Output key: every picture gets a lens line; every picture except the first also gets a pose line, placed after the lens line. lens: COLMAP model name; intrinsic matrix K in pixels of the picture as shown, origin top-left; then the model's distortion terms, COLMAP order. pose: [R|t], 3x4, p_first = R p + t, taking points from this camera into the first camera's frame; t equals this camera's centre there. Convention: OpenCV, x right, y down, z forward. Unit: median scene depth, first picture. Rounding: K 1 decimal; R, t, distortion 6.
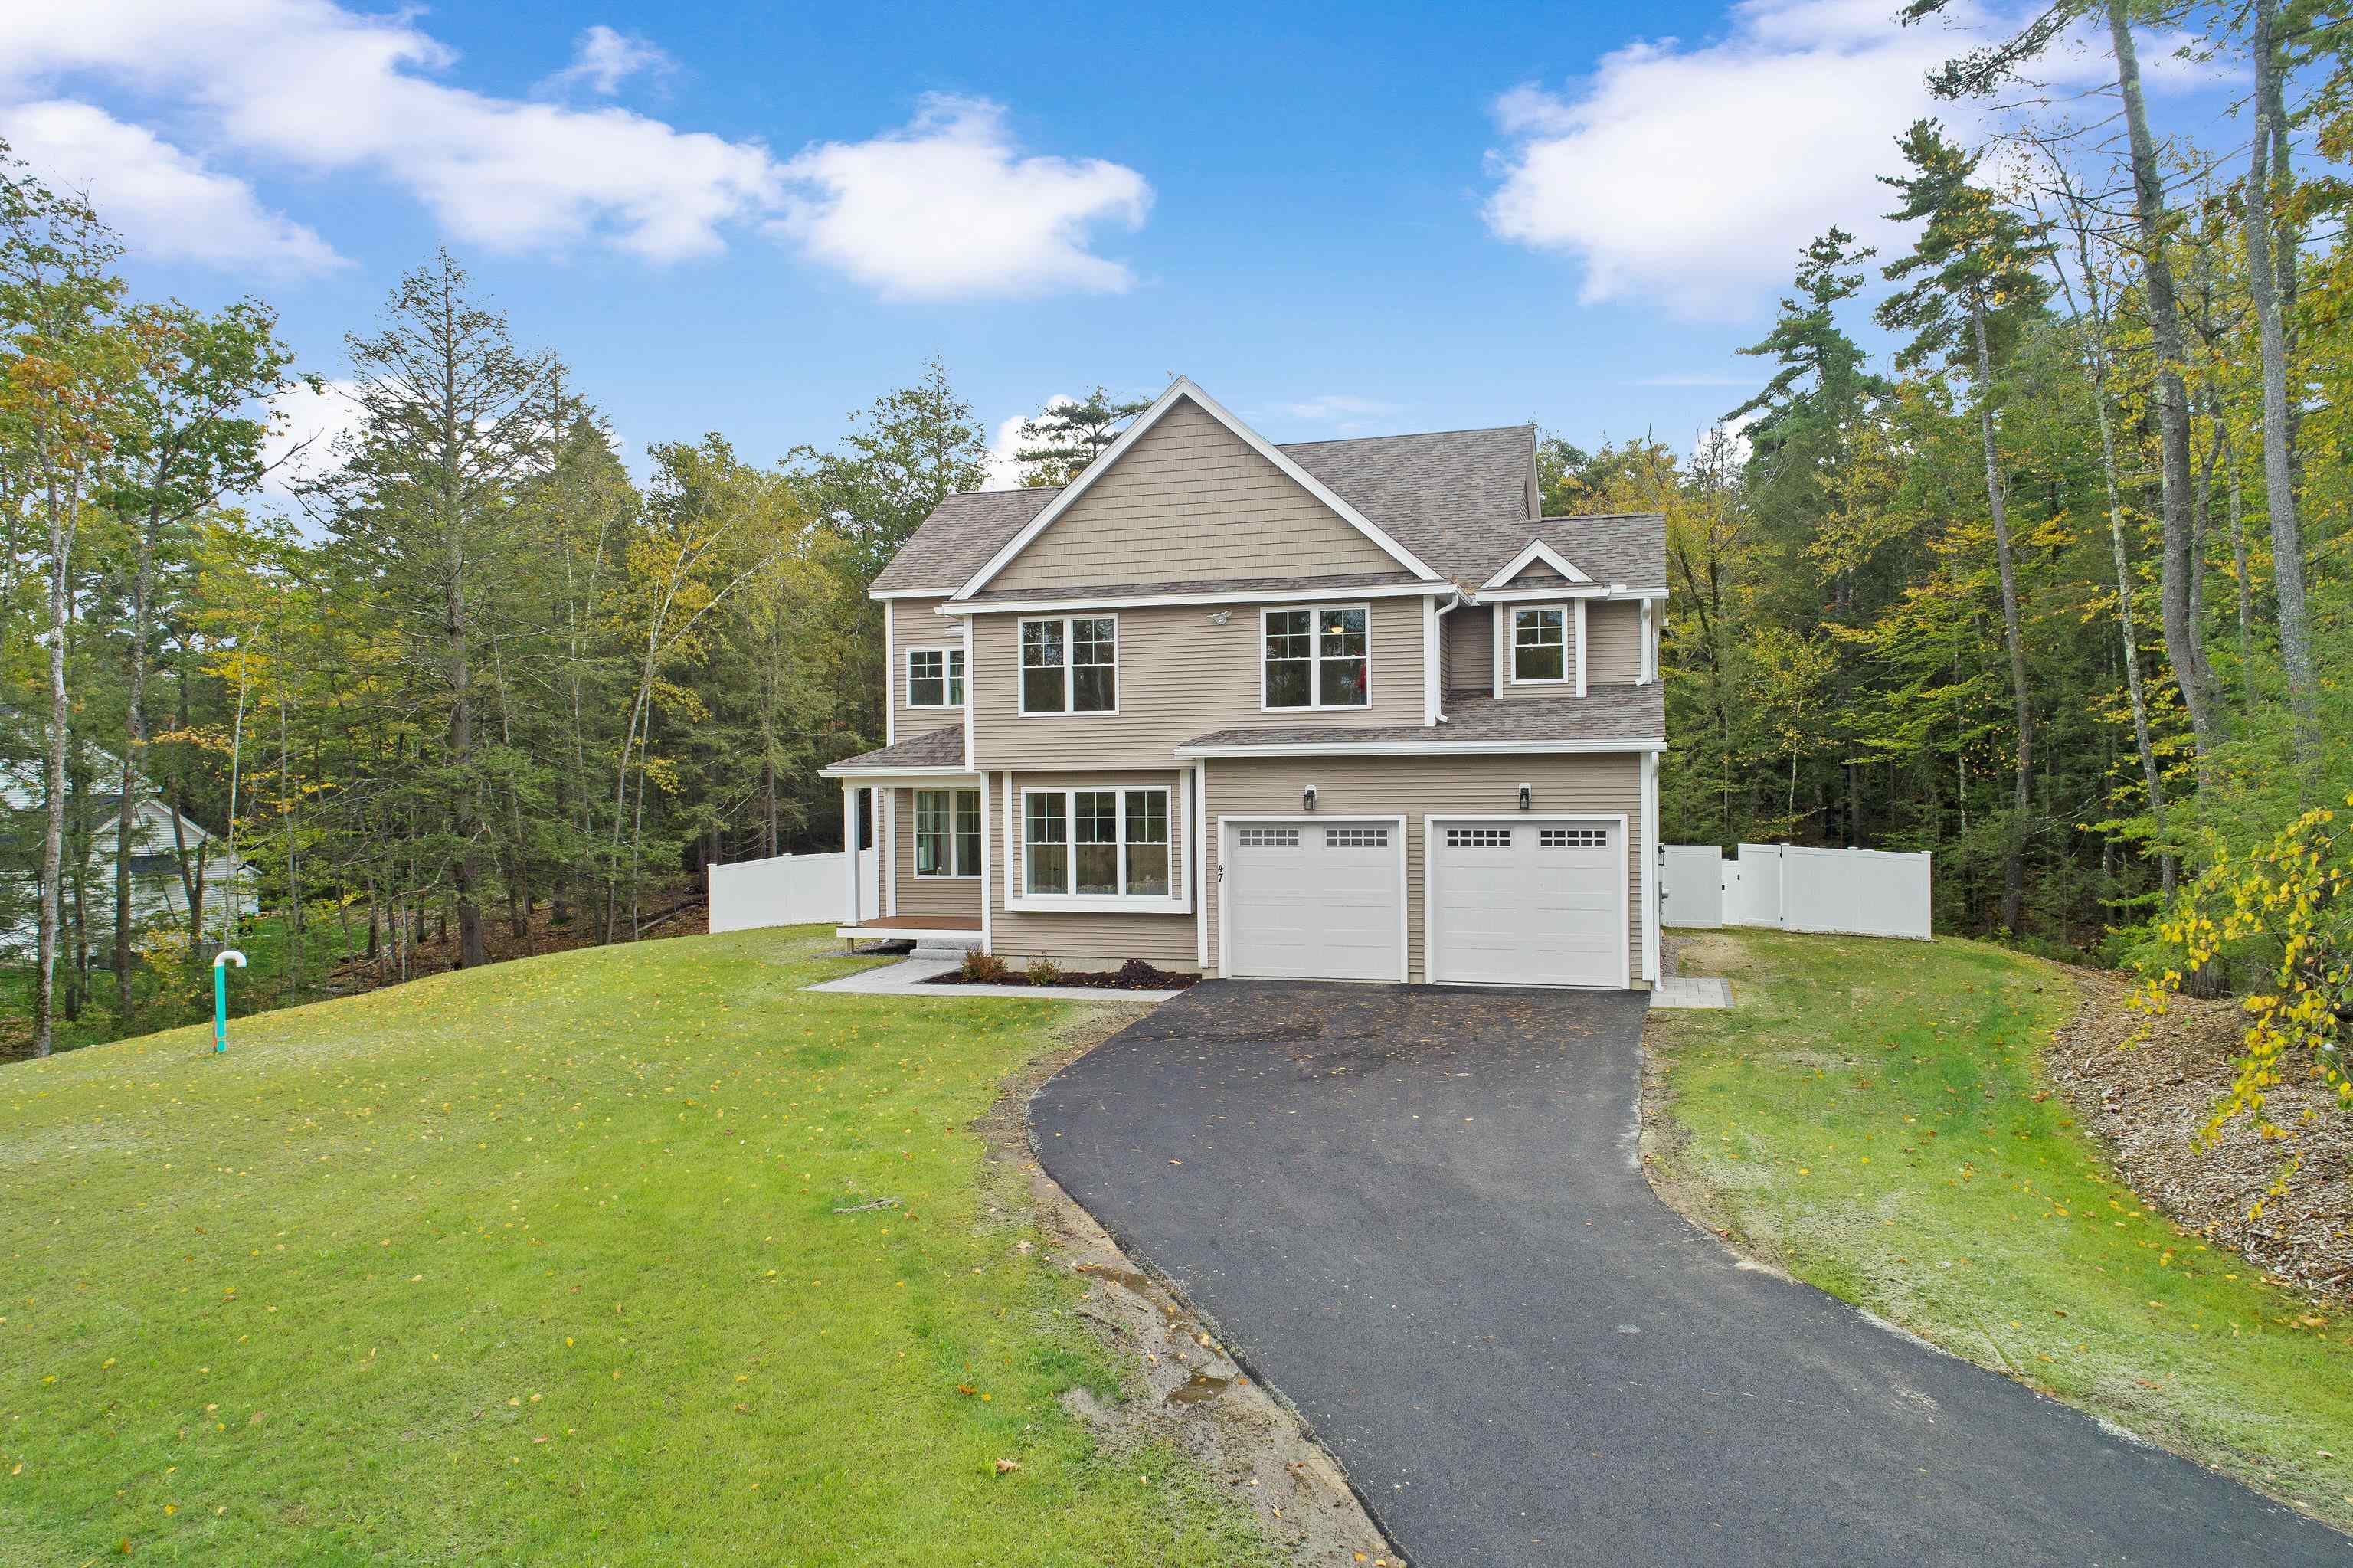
lens RADIAL K [[1581.0, 0, 1176.5], [0, 1581.0, 784.0], [0, 0, 1]] dist [-0.002708, 0.005868]
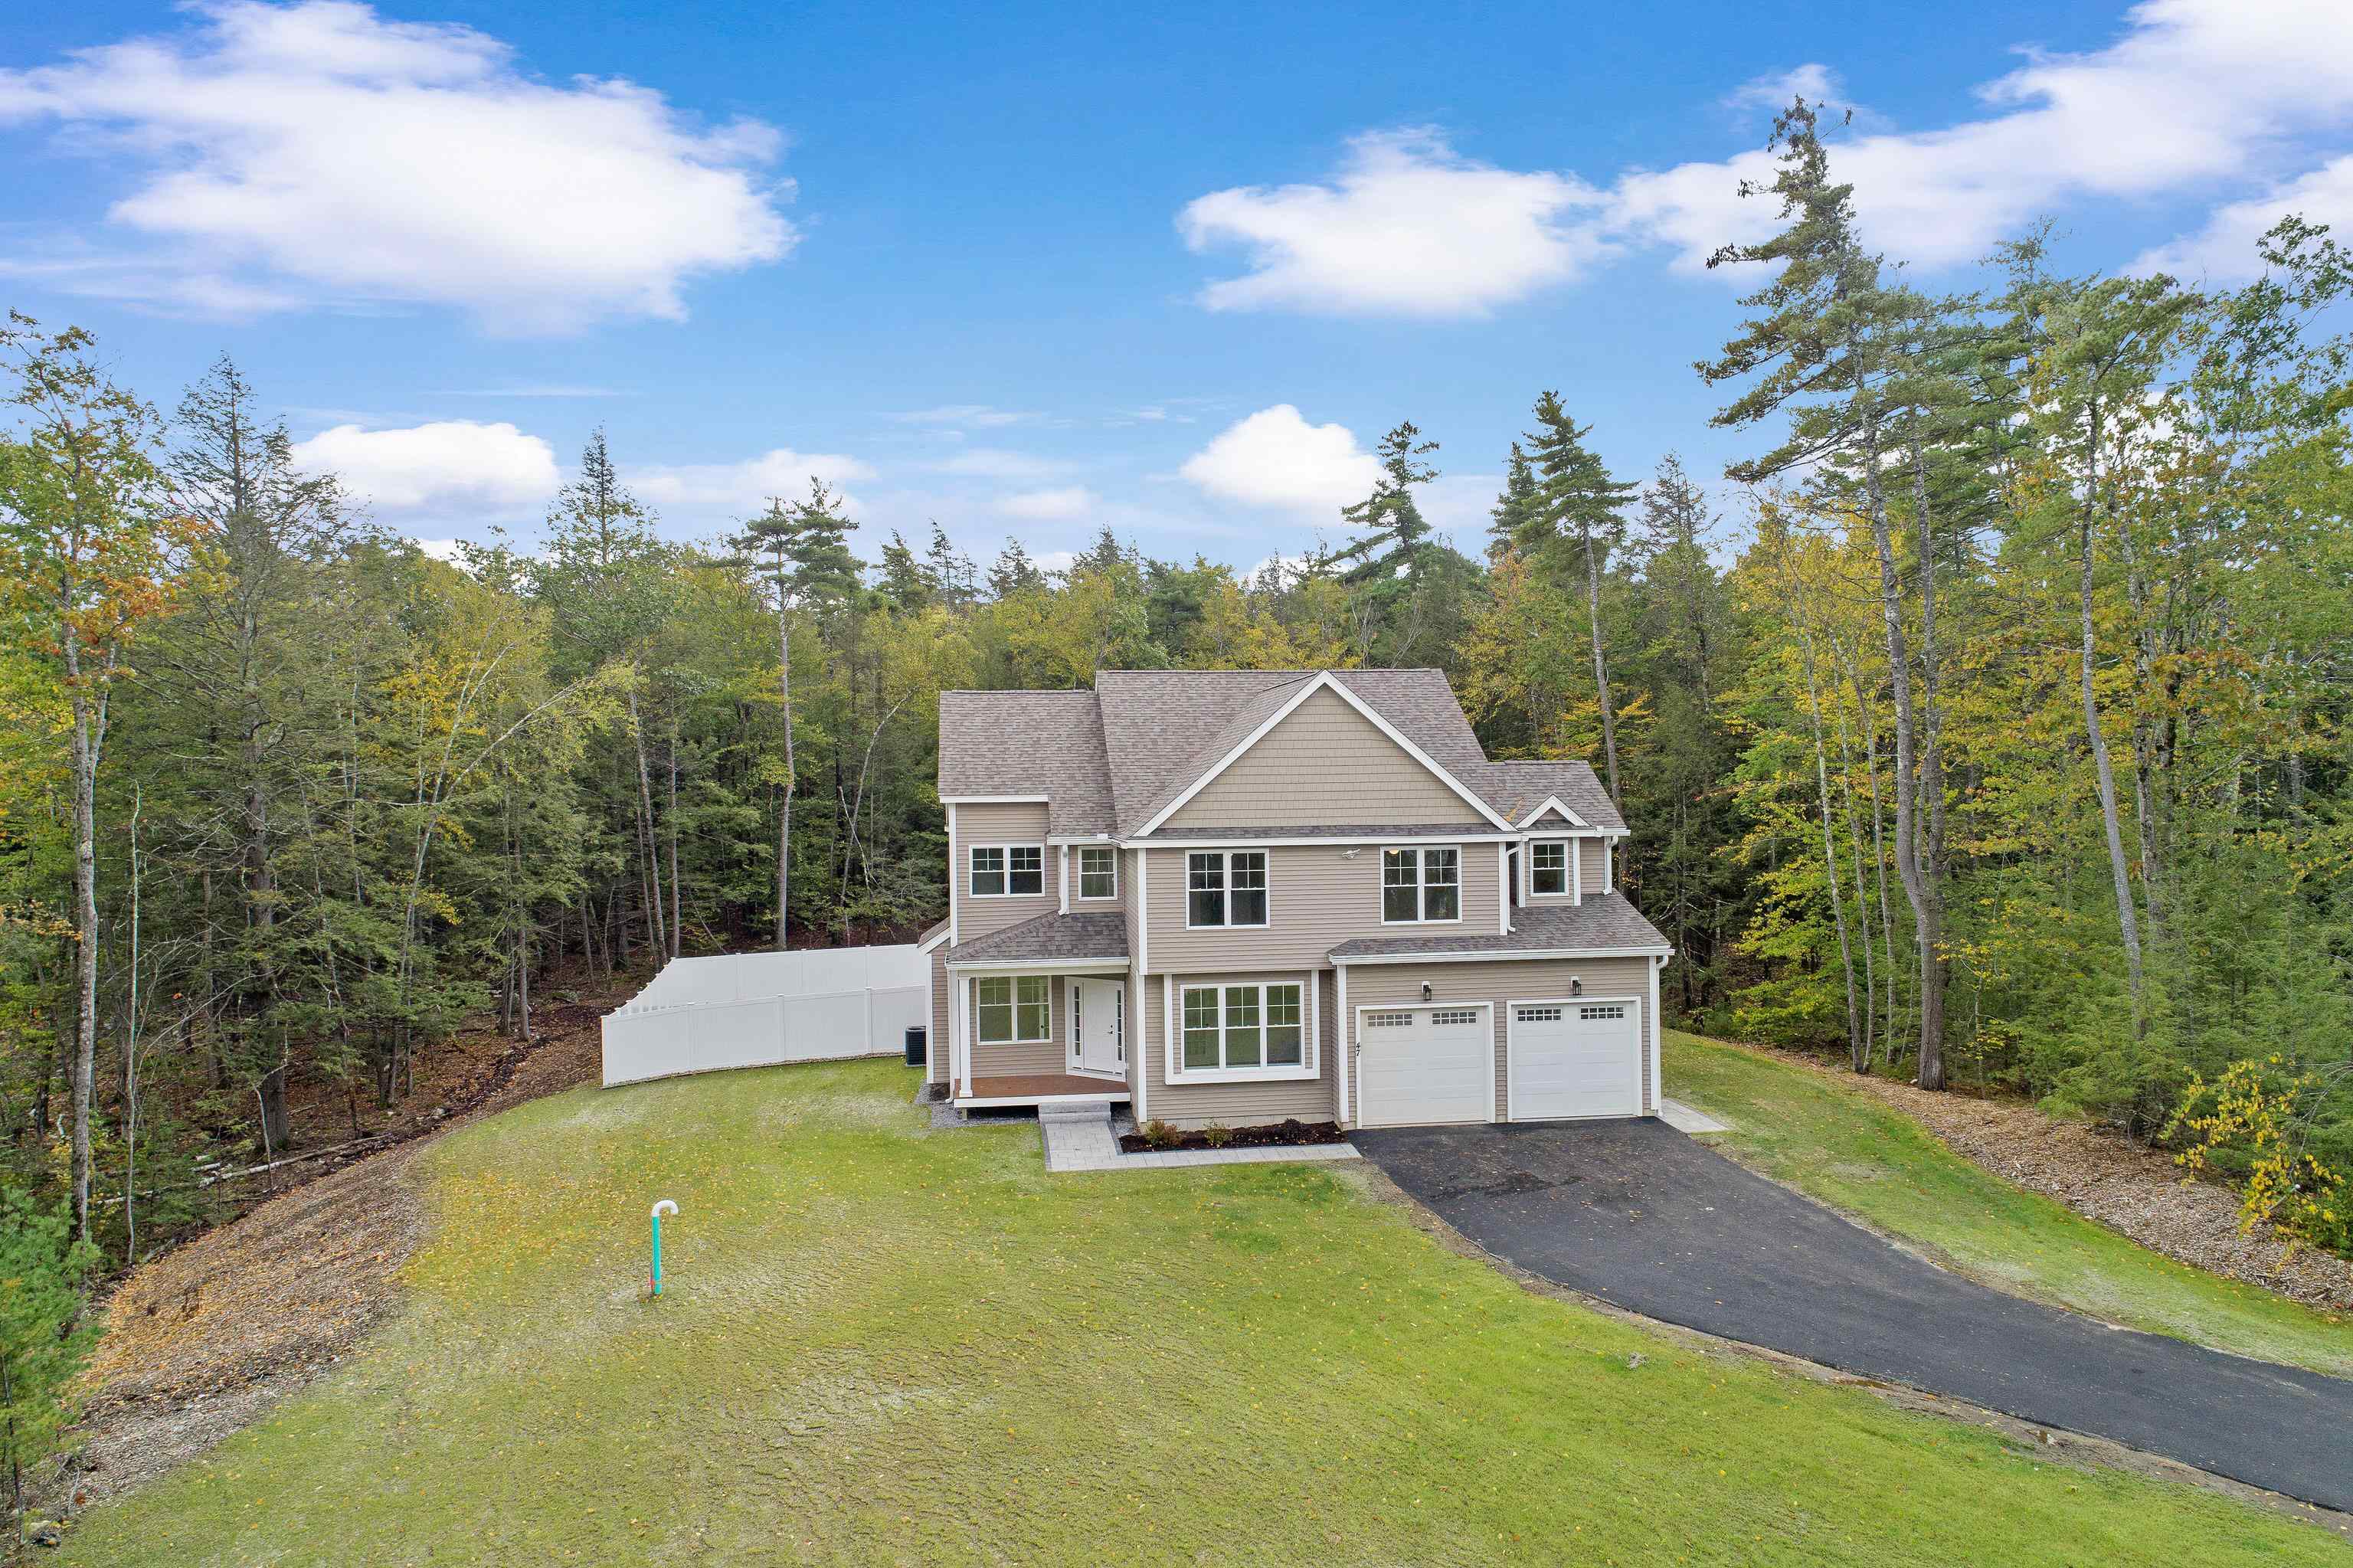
lens RADIAL K [[1581.0, 0, 1176.5], [0, 1581.0, 784.0], [0, 0, 1]] dist [-0.002708, 0.005868]
pose [[0.911860, -0.004553, 0.410476, -0.644321], [0.006404, 0.999975, -0.003134, -0.160315], [-0.410451, 0.005486, 0.911866, -0.139997]]
